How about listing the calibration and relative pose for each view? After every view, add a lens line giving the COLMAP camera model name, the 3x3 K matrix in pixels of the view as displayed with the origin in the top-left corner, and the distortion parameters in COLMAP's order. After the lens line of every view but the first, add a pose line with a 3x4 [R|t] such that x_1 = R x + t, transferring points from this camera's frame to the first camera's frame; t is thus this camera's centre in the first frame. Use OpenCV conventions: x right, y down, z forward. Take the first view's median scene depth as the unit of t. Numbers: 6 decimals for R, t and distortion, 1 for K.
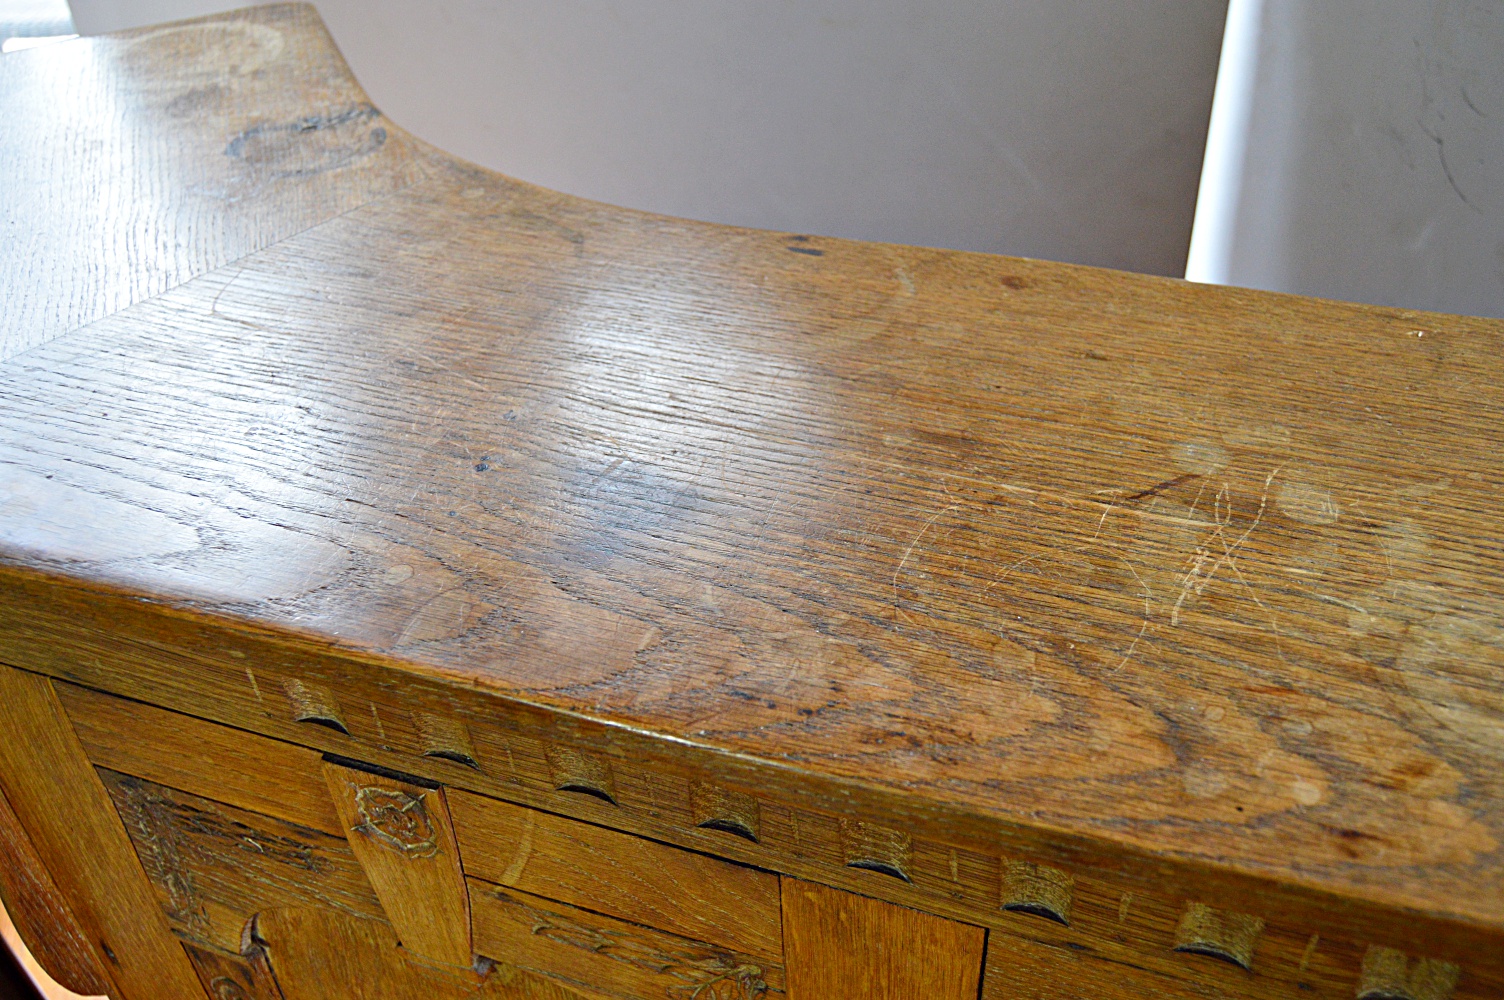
lens RADIAL K [[1344.1, 0, 752.3], [0, 1344.1, 497.2], [0, 0, 1]] dist [-0.017260, -0.002108]
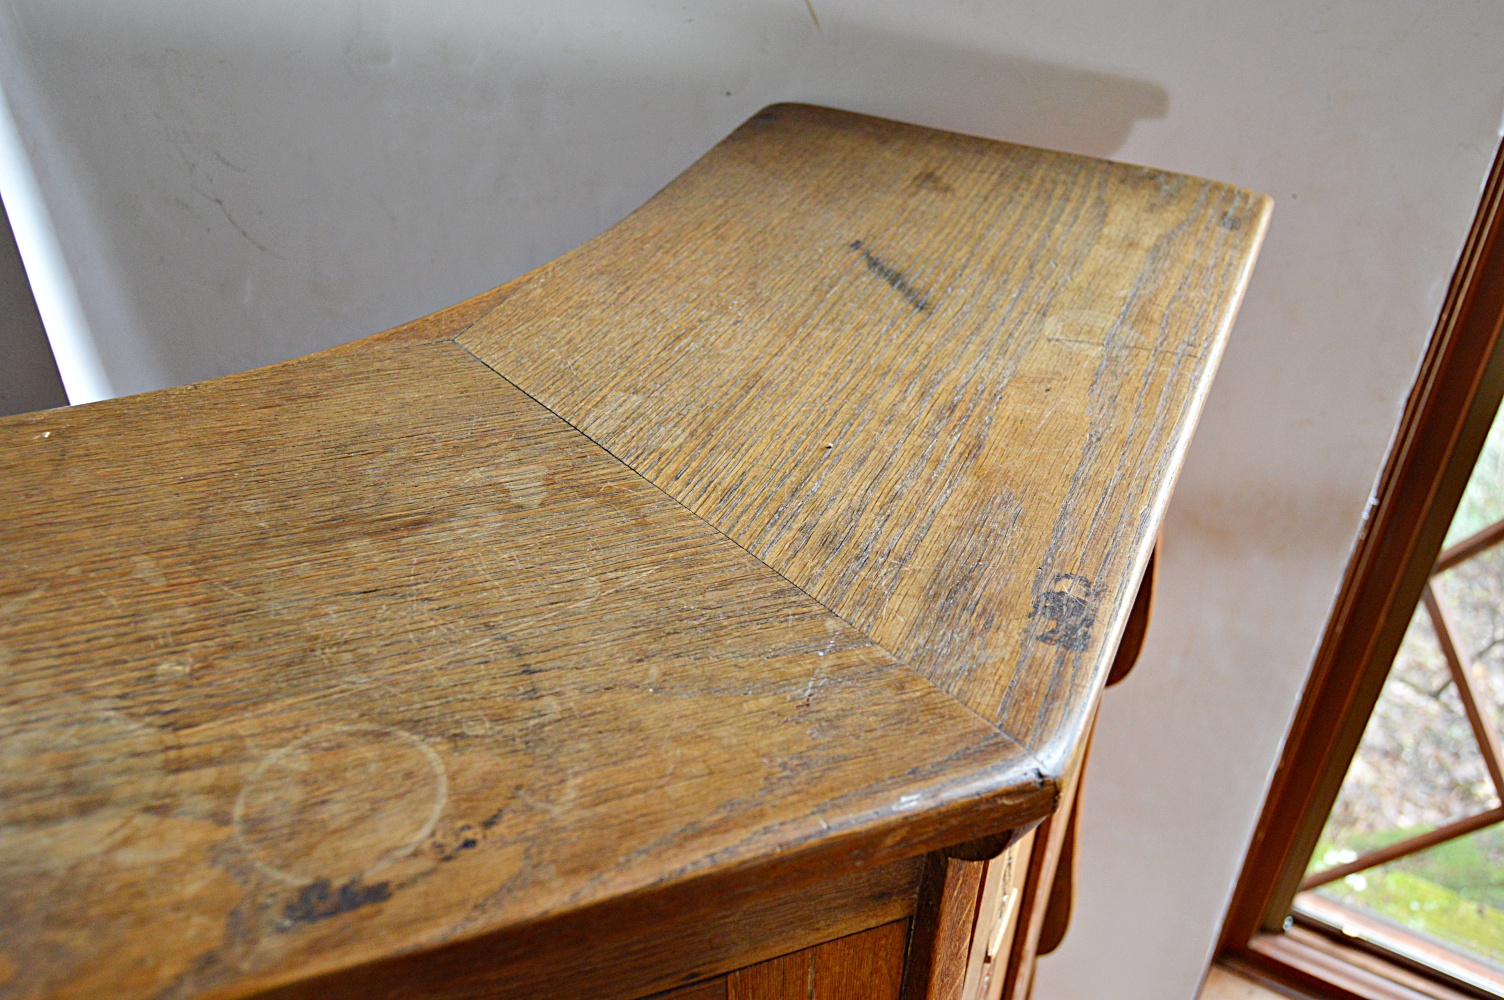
lens RADIAL K [[1351.4, 0, 763.4], [0, 1351.4, 493.5], [0, 0, 1]] dist [-0.016992, 0.005723]
pose [[0.782358, -0.324788, 0.531440, 0.430637], [0.344912, 0.936415, 0.064525, 0.043213], [-0.518605, 0.132819, 0.844635, -0.126384]]
